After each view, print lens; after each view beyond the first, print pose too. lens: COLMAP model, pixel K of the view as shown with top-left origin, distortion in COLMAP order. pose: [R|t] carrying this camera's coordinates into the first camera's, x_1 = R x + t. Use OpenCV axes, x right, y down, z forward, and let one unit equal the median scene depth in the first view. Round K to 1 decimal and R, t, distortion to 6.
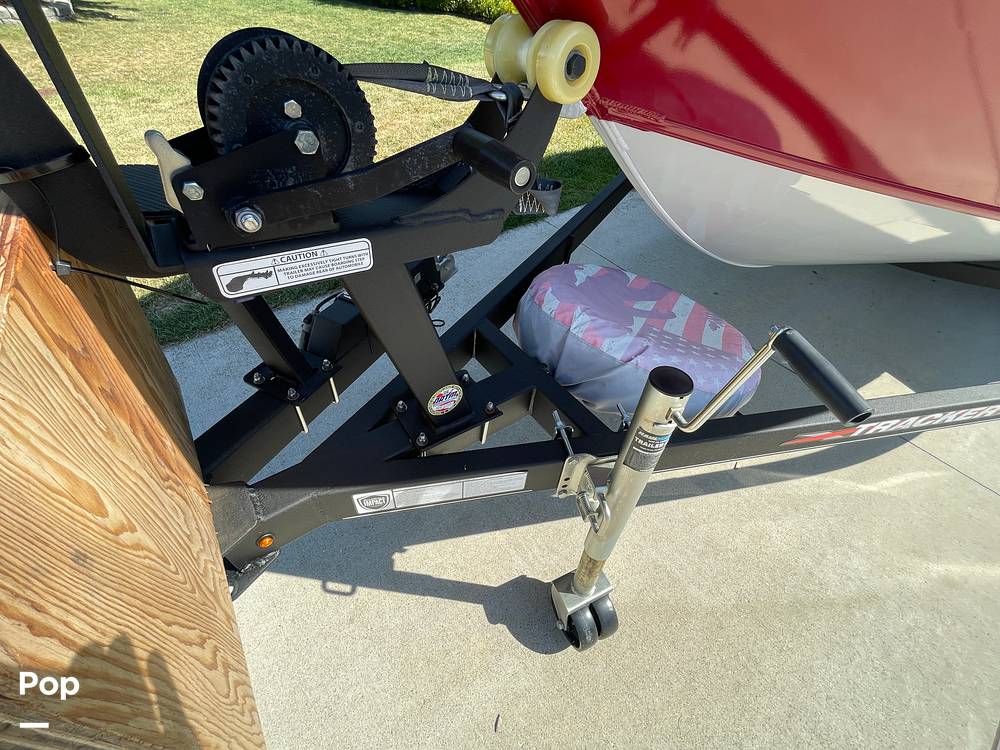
lens RADIAL K [[406.0, 0, 502.0], [0, 406.0, 372.4], [0, 0, 1]] dist [-0.003297, 0.000802]
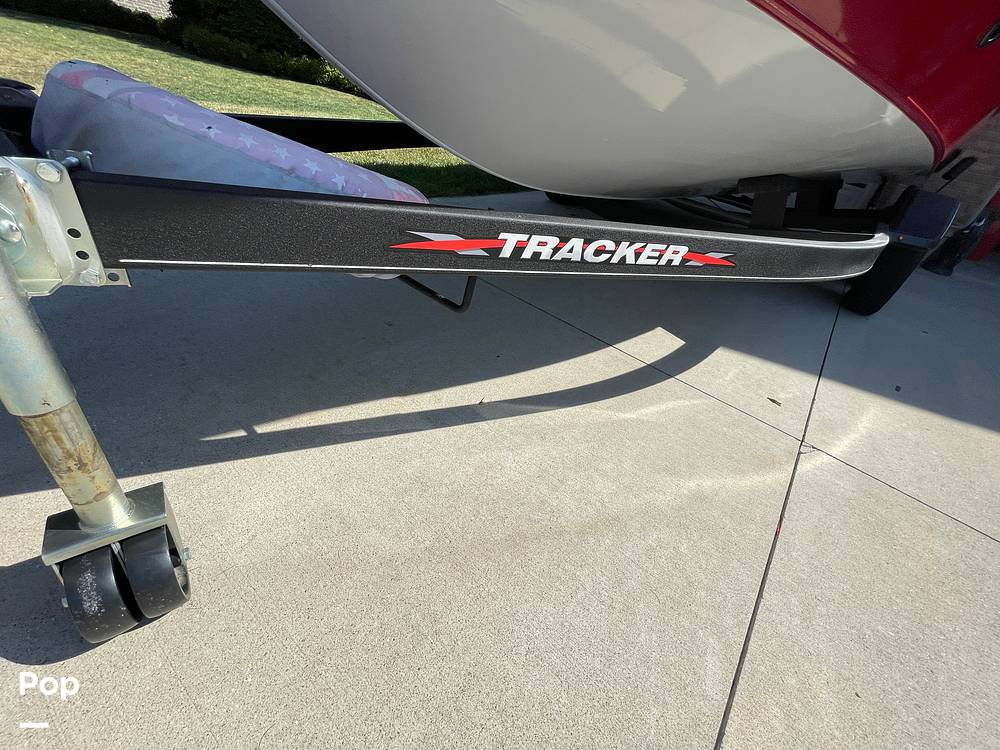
lens RADIAL K [[406.0, 0, 498.4], [0, 406.0, 372.1], [0, 0, 1]] dist [-0.003297, 0.000802]
pose [[0.973113, -0.028170, 0.228597, 0.608684], [0.066095, 0.984903, -0.159989, 0.444060], [-0.220639, 0.170797, 0.960285, 0.276296]]
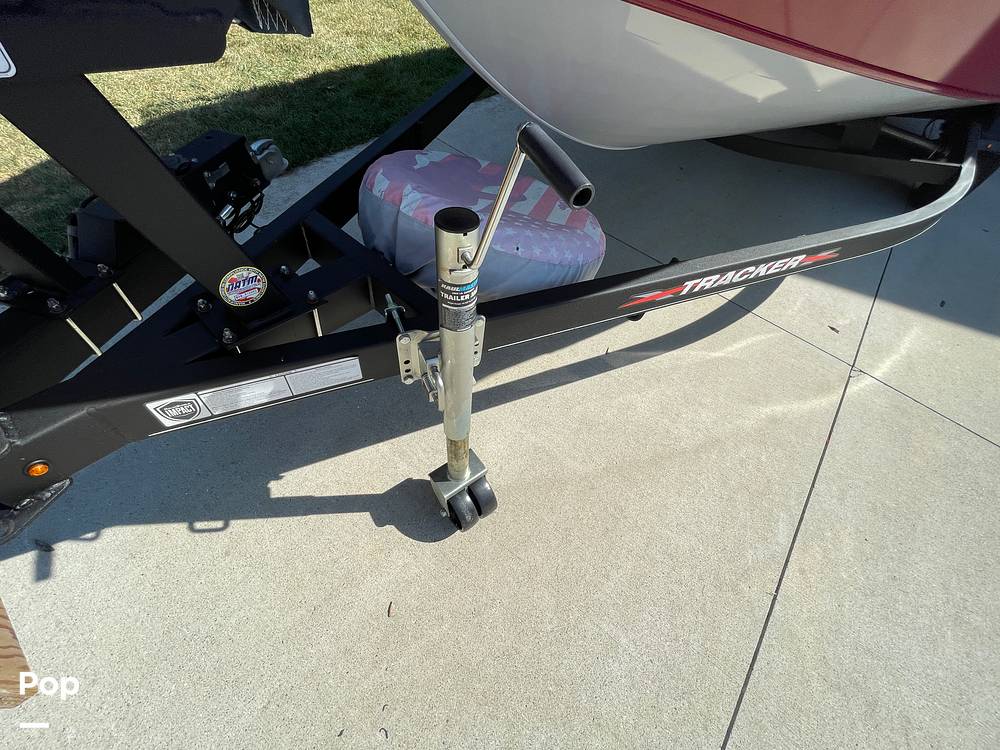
lens RADIAL K [[406.0, 0, 500.1], [0, 406.0, 370.7], [0, 0, 1]] dist [-0.003297, 0.000802]
pose [[0.975452, -0.138575, 0.171143, 0.158892], [0.112138, 0.981446, 0.155529, 0.120239], [-0.189520, -0.132519, 0.972893, 0.008277]]
